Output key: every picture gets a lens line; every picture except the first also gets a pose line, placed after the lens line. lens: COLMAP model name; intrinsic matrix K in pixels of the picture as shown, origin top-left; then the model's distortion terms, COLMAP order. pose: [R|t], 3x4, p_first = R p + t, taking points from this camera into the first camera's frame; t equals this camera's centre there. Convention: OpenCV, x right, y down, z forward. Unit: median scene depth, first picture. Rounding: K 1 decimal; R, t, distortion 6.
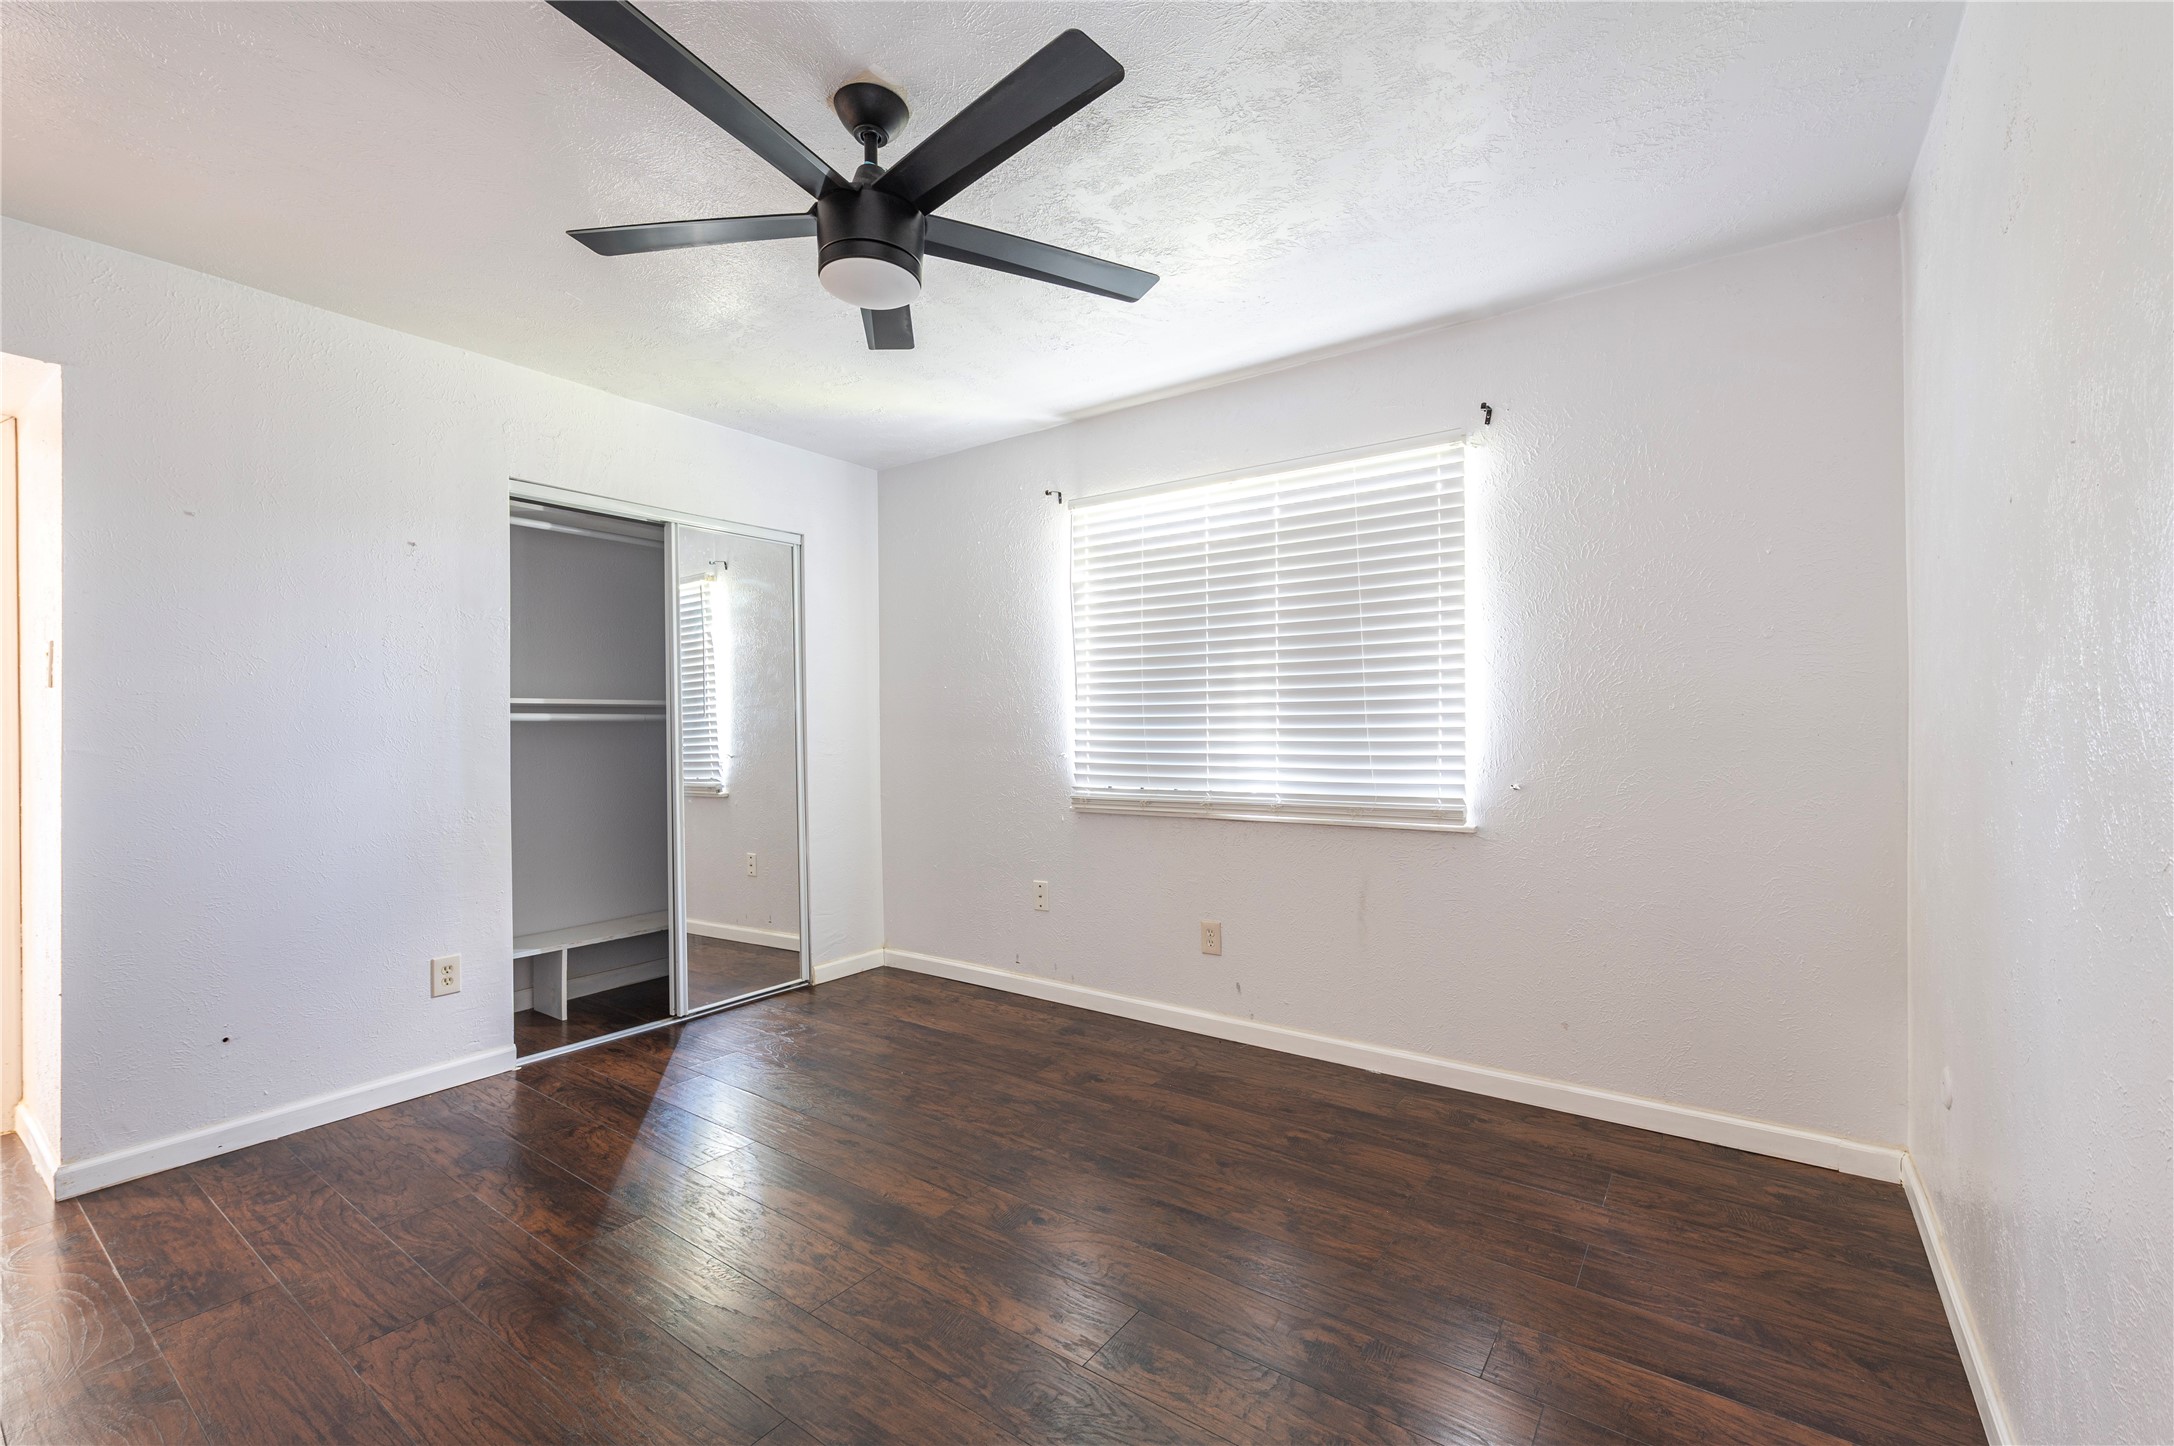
lens RADIAL K [[909.7, 0, 1081.5], [0, 909.7, 718.4], [0, 0, 1]] dist [0.000212, 0.000109]
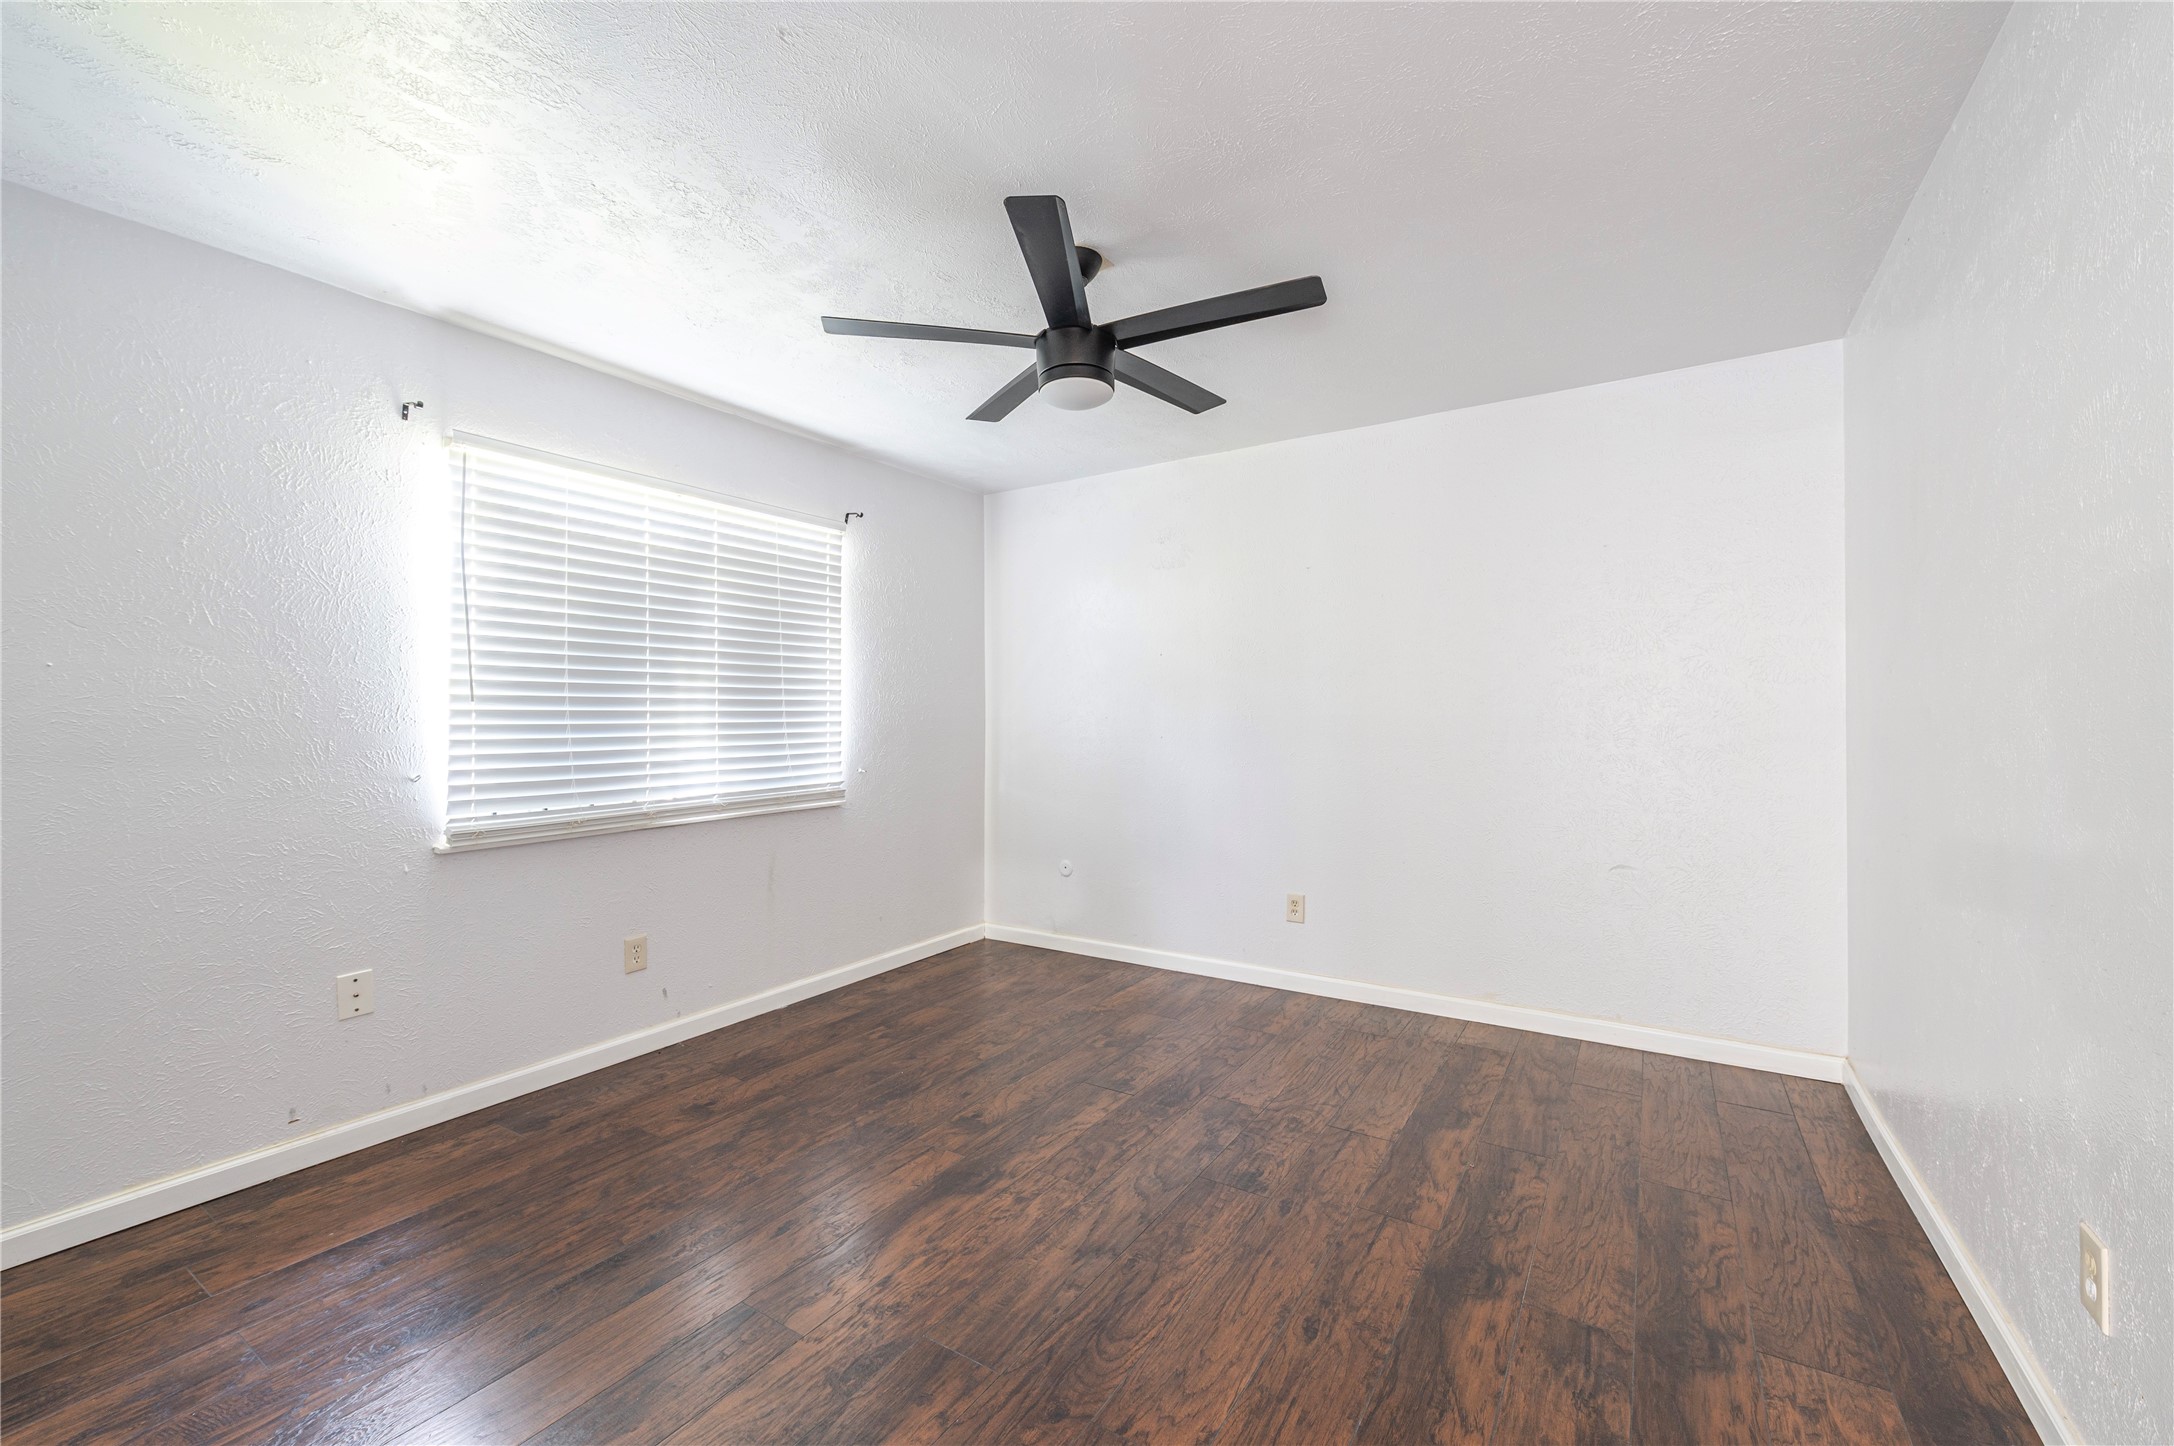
lens RADIAL K [[909.7, 0, 1081.5], [0, 909.7, 718.4], [0, 0, 1]] dist [0.000212, 0.000109]
pose [[-0.065453, 0.009297, 0.997812, -0.913584], [0.005352, 0.999945, -0.008965, 0.003826], [-0.997841, 0.004753, -0.065499, 0.637517]]
